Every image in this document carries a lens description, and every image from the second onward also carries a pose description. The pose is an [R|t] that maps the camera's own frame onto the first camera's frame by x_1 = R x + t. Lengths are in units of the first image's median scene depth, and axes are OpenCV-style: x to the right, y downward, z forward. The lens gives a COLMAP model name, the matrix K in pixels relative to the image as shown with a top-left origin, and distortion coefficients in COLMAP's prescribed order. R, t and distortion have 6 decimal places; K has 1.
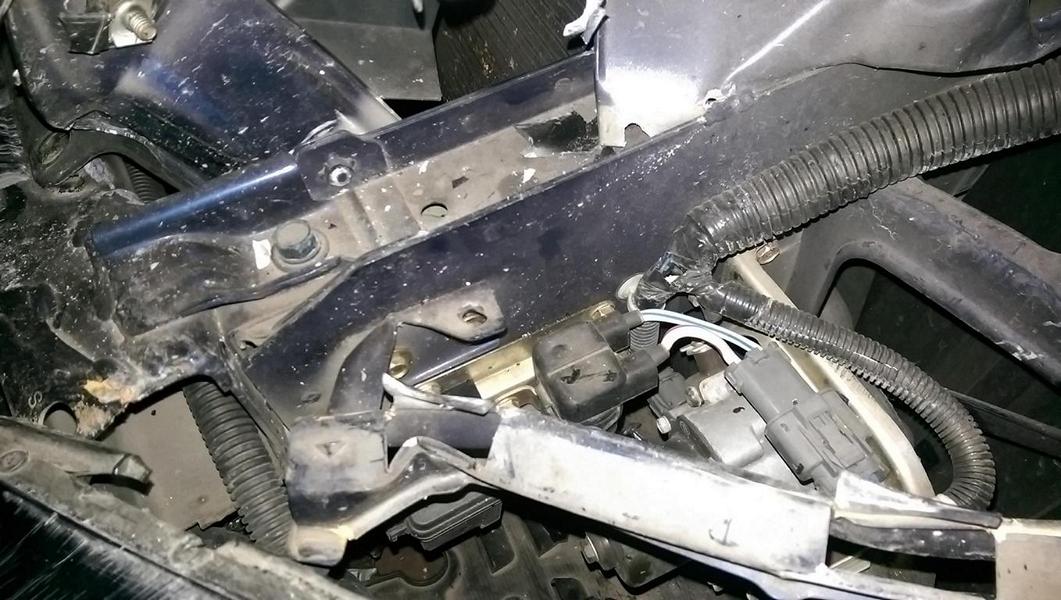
lens RADIAL K [[745.4, 0, 530.5], [0, 745.4, 300.0], [0, 0, 1]] dist [0.065411, -0.092844]
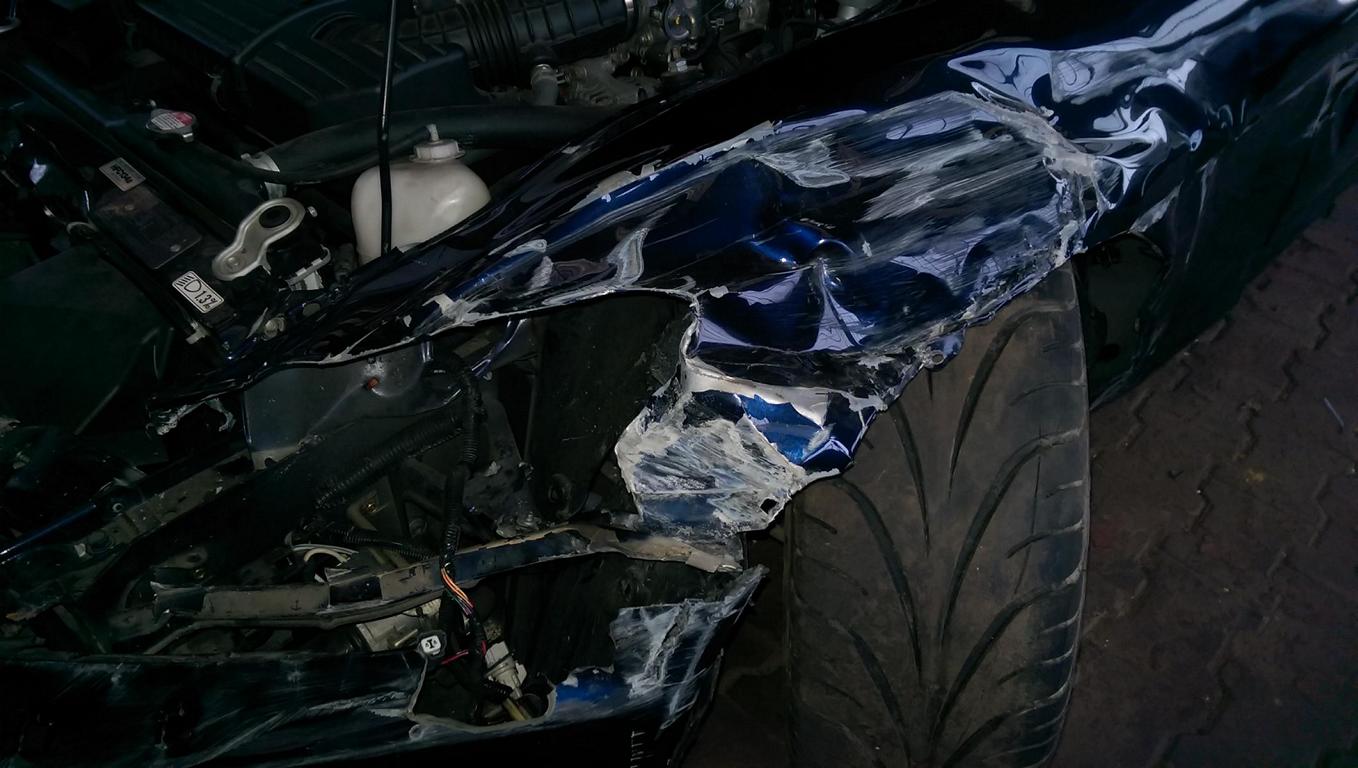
lens RADIAL K [[954.0, 0, 679.0], [0, 954.0, 384.0], [0, 0, 1]] dist [0.065411, -0.092844]
pose [[0.932326, -0.141333, 0.332857, 0.366041], [0.217197, 0.954796, -0.202953, 0.402304], [-0.289127, 0.261514, 0.920878, -2.066807]]
